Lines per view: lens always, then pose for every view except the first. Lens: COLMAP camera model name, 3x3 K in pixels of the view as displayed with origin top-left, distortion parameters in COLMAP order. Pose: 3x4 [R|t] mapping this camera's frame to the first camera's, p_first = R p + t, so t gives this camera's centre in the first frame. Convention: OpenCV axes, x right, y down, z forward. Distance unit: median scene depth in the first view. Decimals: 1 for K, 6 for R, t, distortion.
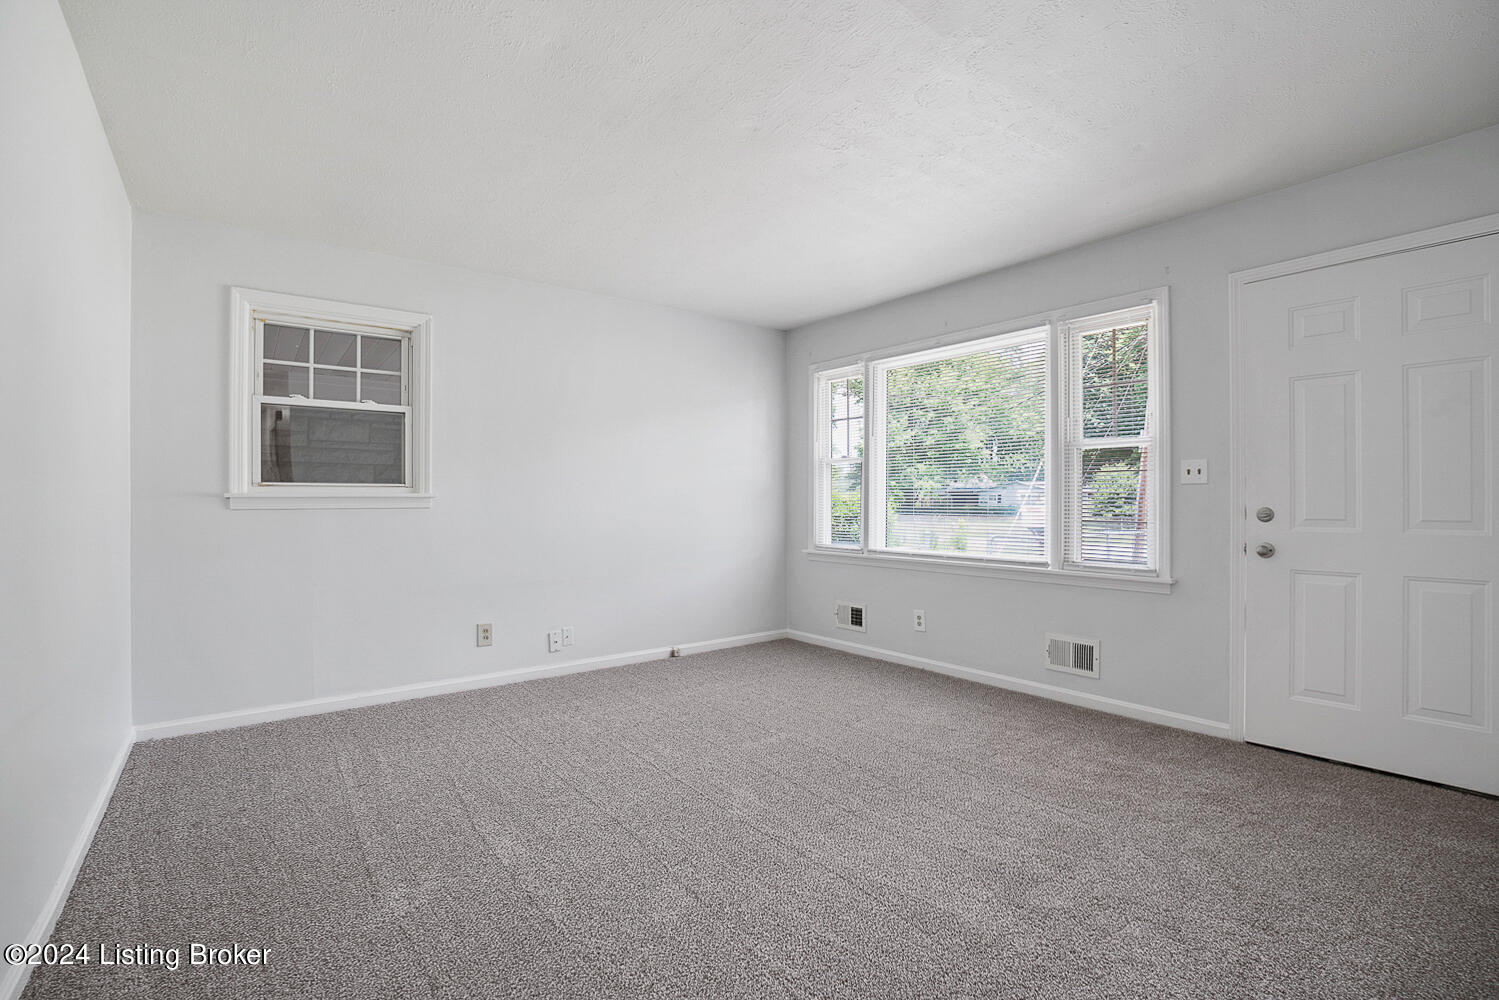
lens RADIAL K [[693.5, 0, 749.5], [0, 693.5, 500.0], [0, 0, 1]] dist [-0.072370, 0.030379]
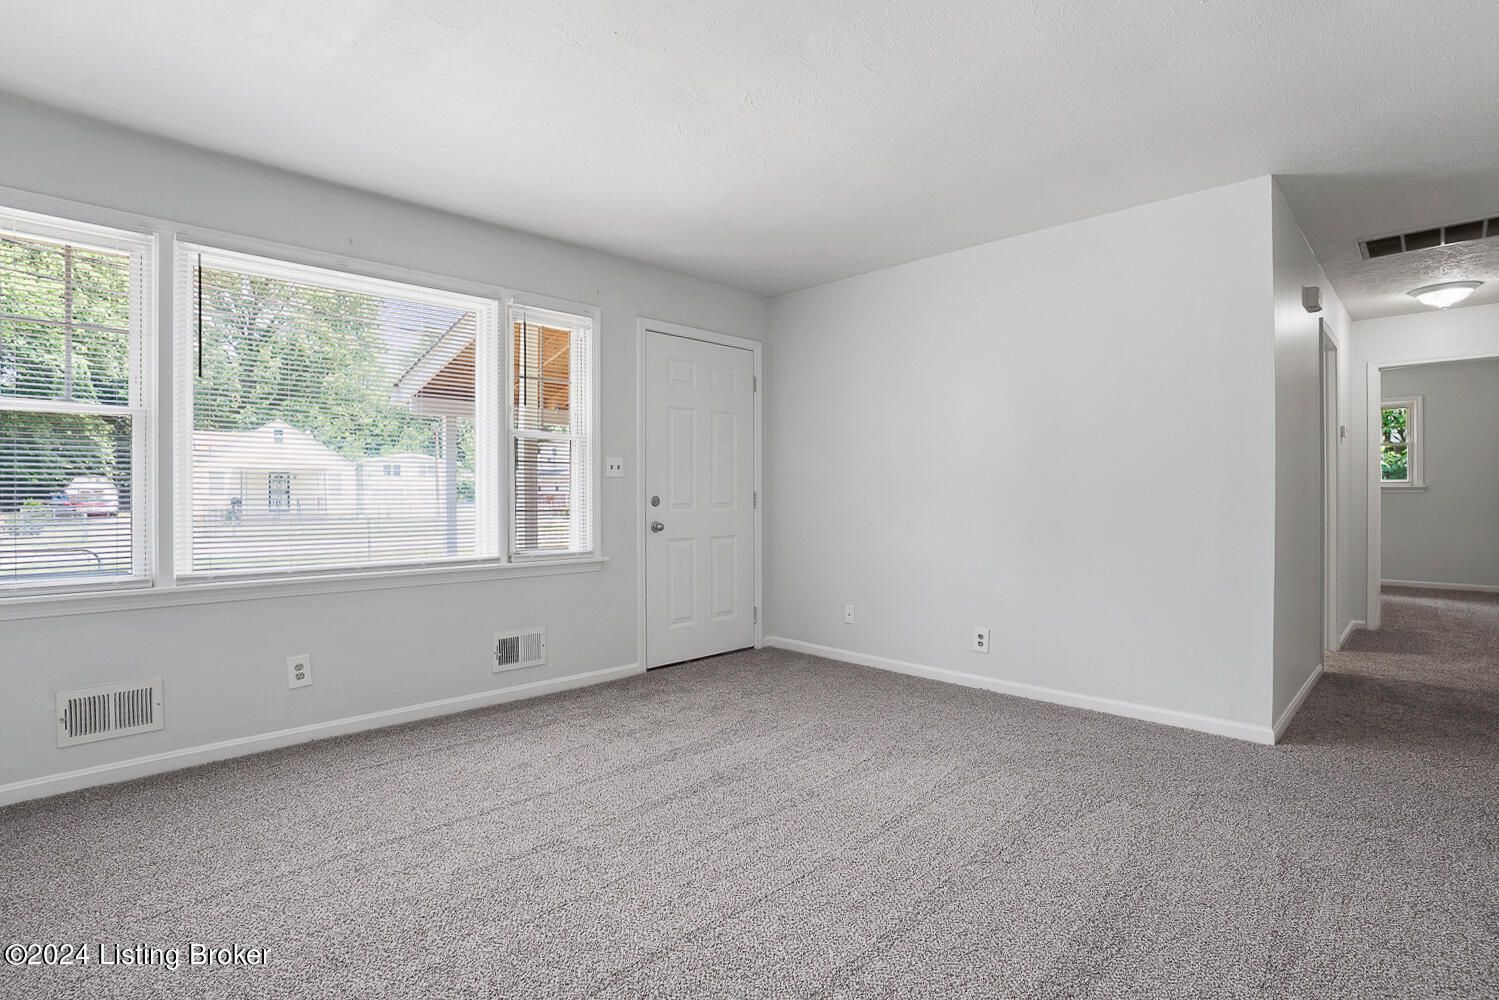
lens RADIAL K [[693.5, 0, 749.5], [0, 693.5, 500.0], [0, 0, 1]] dist [-0.072370, 0.030379]
pose [[-0.116642, -0.005004, 0.993161, -0.597784], [0.001619, 0.999985, 0.005229, 0.011103], [-0.993173, 0.002218, -0.116632, 0.873003]]
